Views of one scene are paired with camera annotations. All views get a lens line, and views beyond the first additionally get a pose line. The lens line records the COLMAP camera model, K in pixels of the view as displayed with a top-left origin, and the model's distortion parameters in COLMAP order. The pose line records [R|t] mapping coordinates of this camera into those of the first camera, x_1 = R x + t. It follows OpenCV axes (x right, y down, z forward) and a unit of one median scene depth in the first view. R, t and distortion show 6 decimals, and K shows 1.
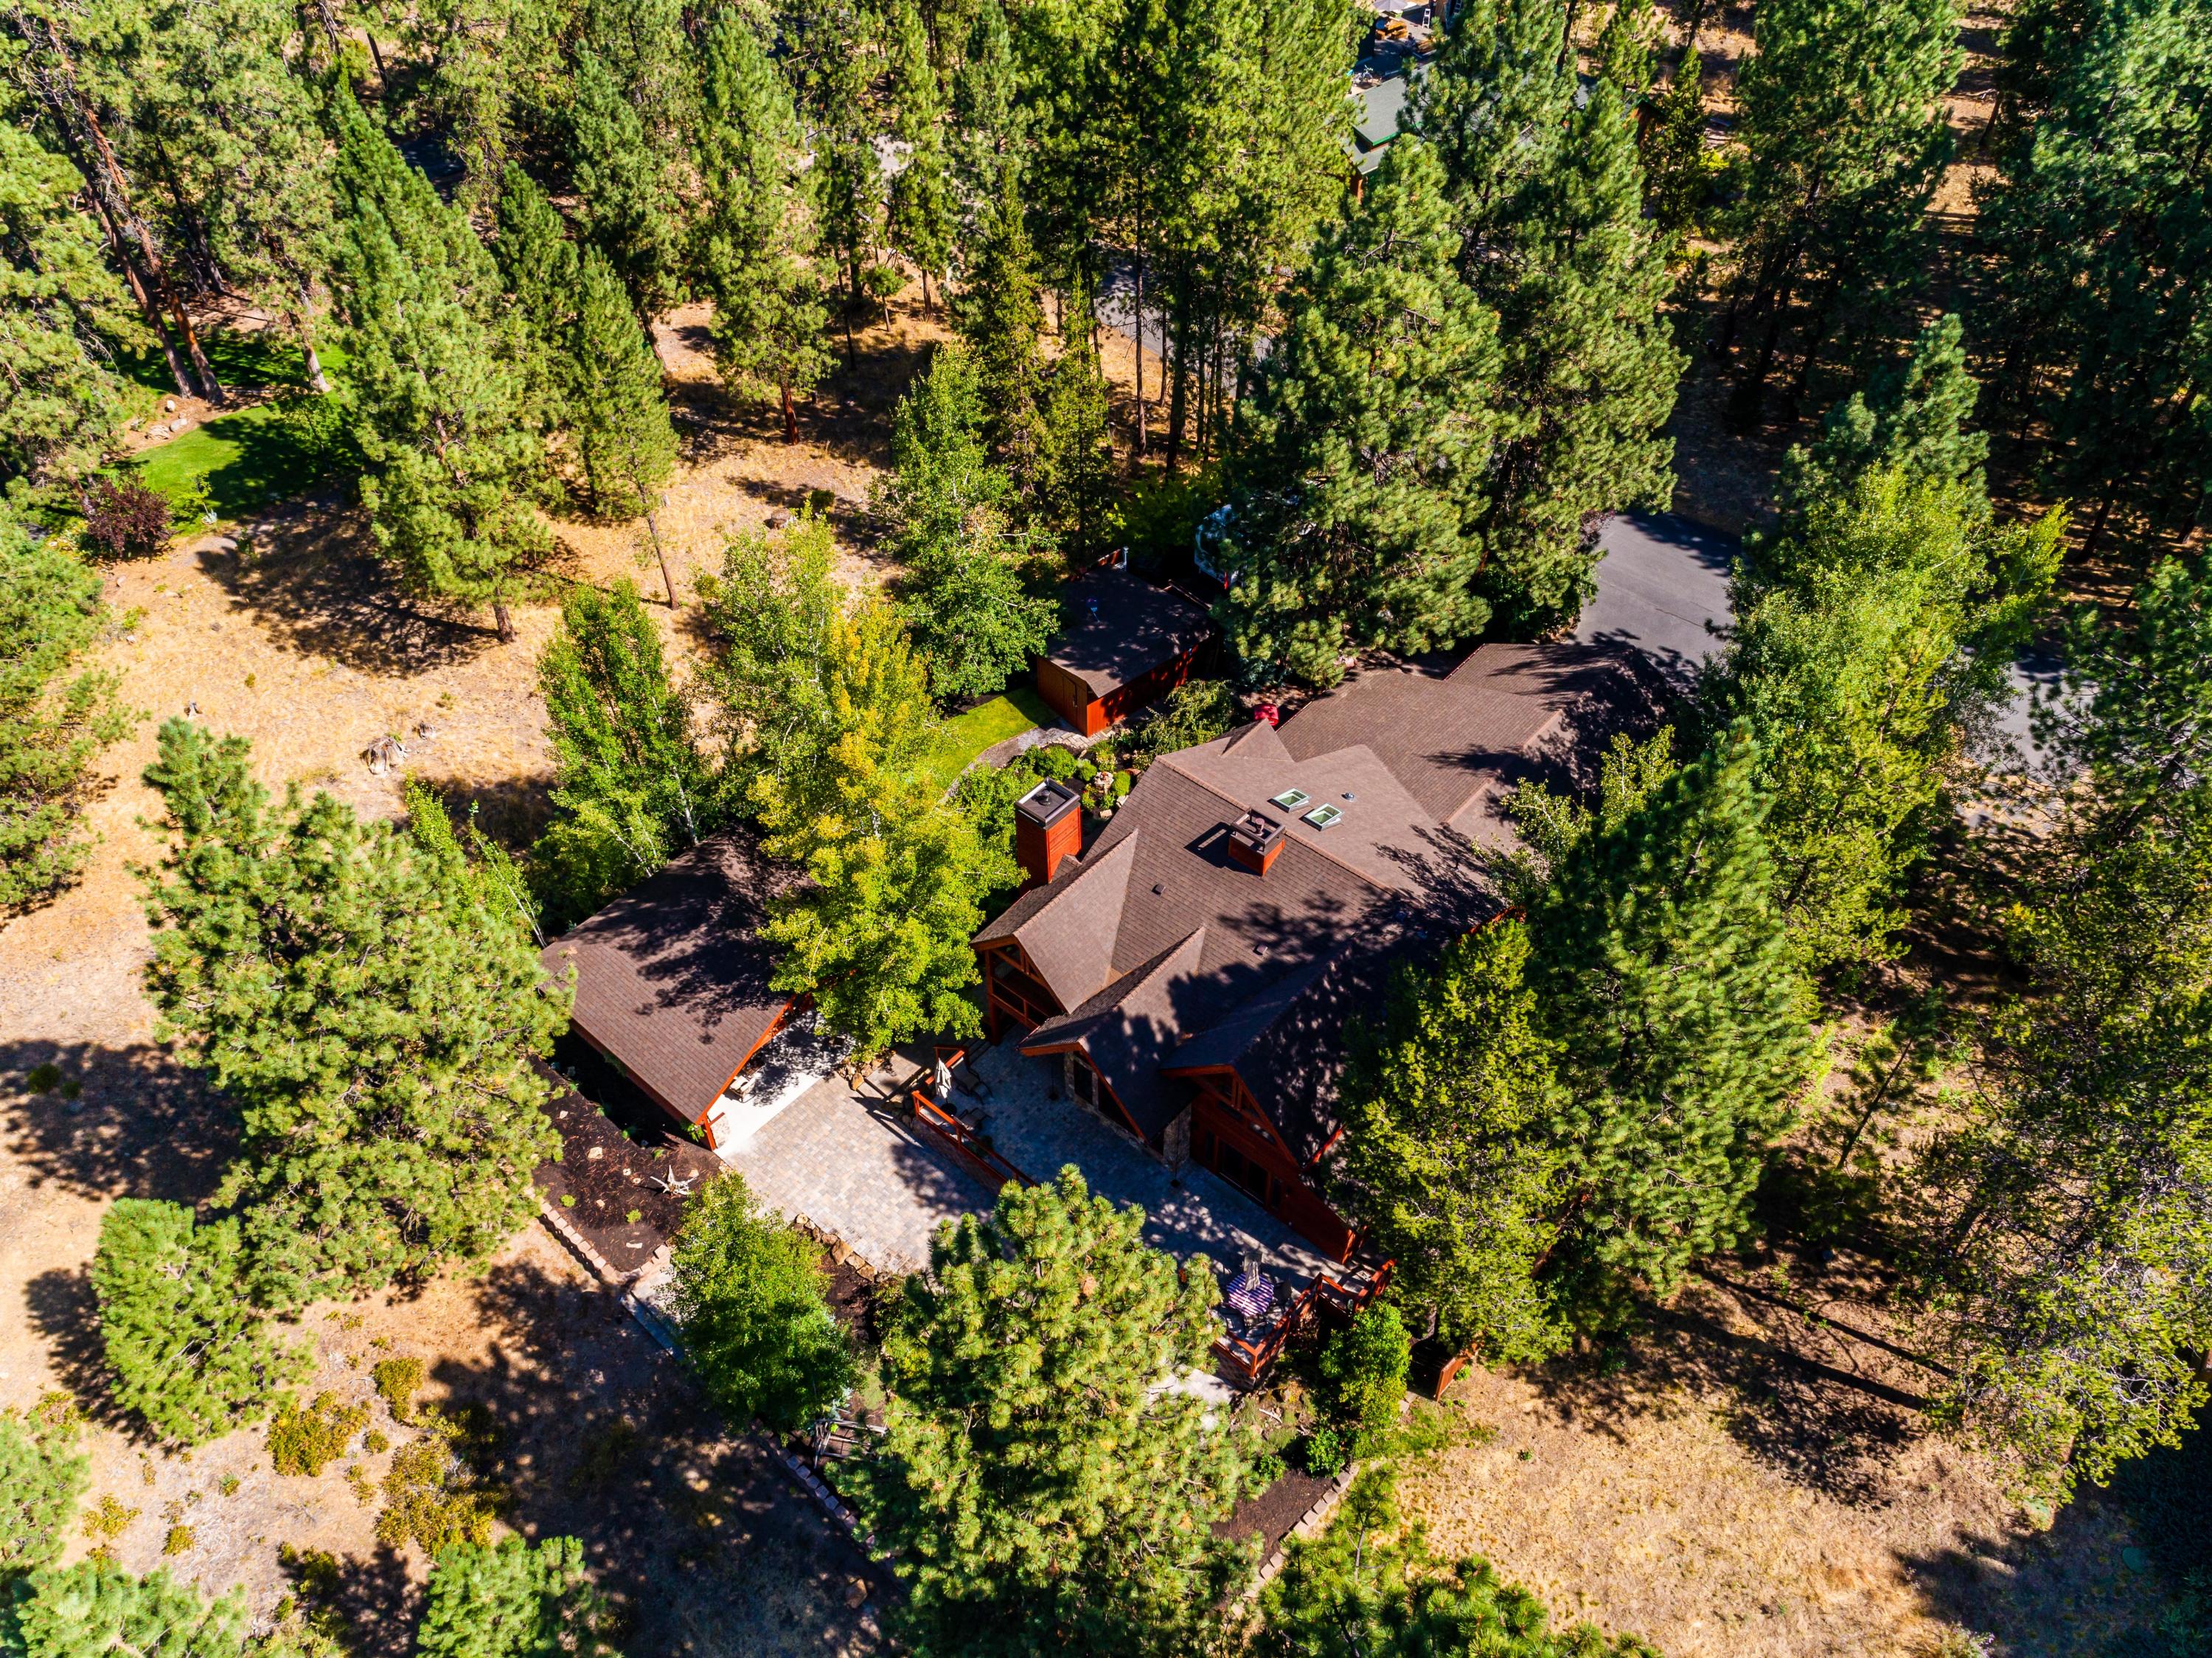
lens RADIAL K [[1649.1, 0, 1106.0], [0, 1649.1, 829.0], [0, 0, 1]] dist [0.005305, 0.010741]
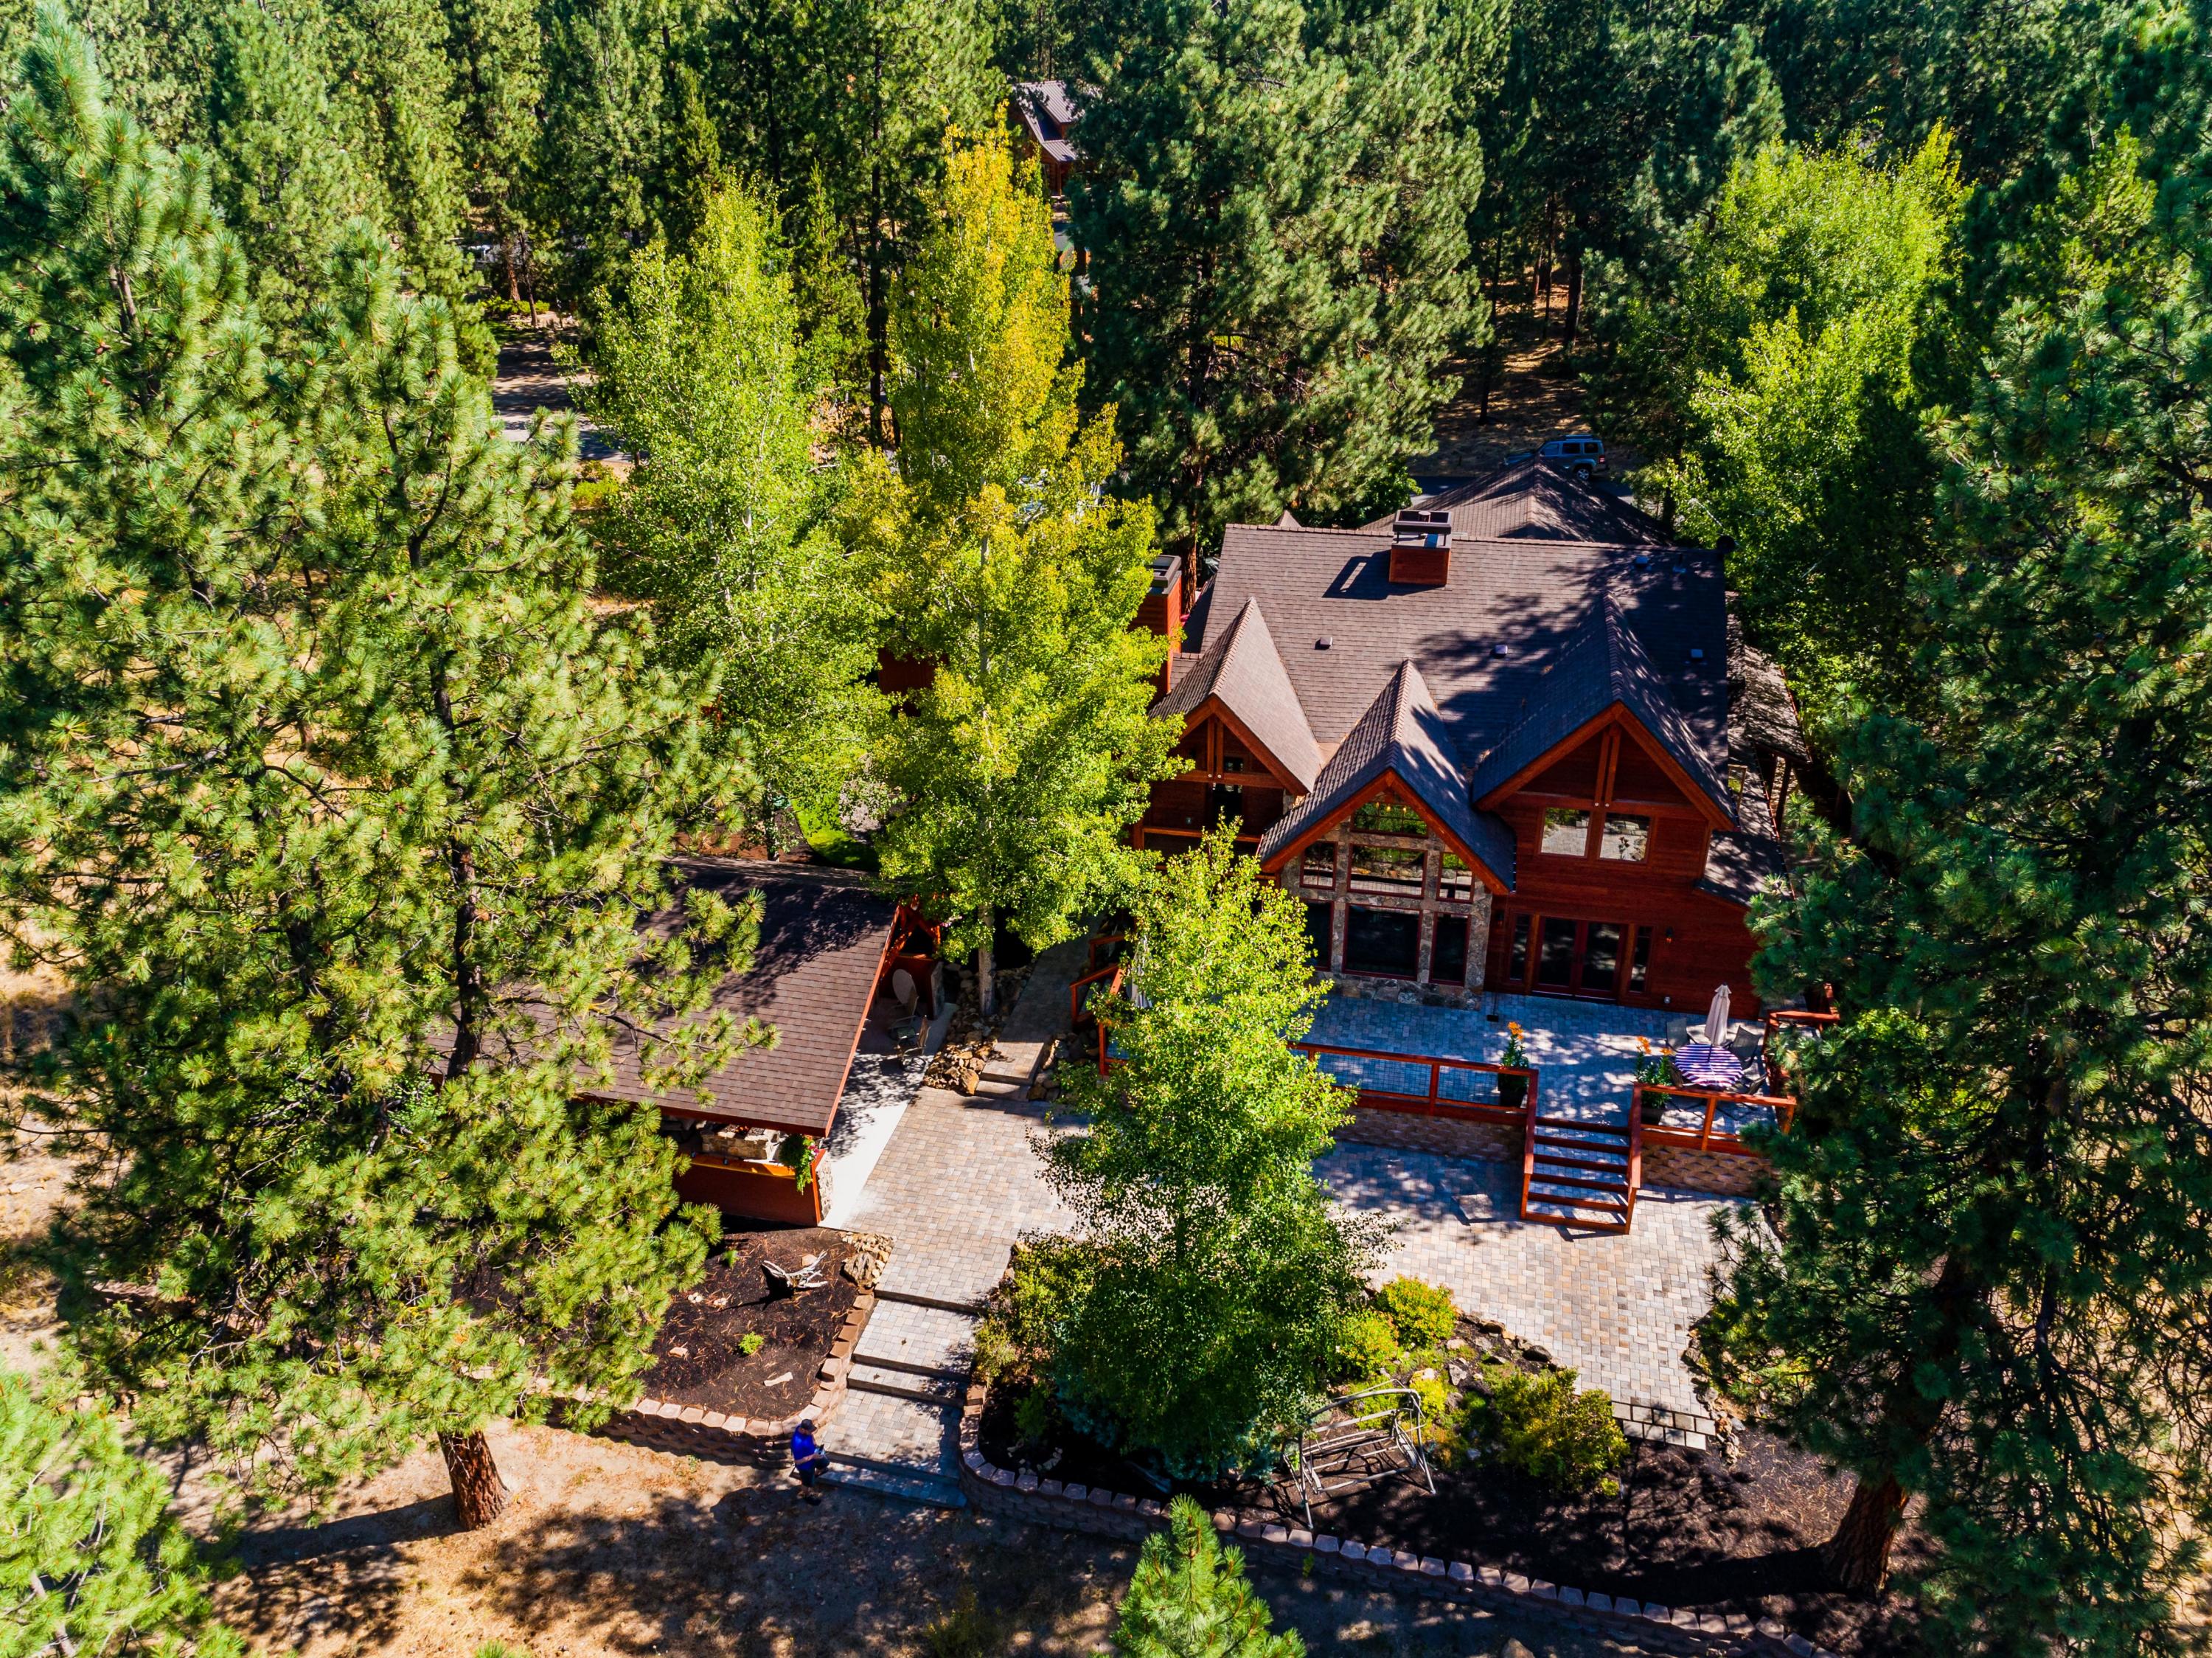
lens RADIAL K [[1649.1, 0, 1106.0], [0, 1649.1, 829.0], [0, 0, 1]] dist [0.005305, 0.010741]
pose [[0.884972, -0.227706, 0.406170, -0.365704], [0.336260, 0.915910, -0.219175, 0.237378], [-0.322108, 0.330543, 0.887124, 0.402873]]
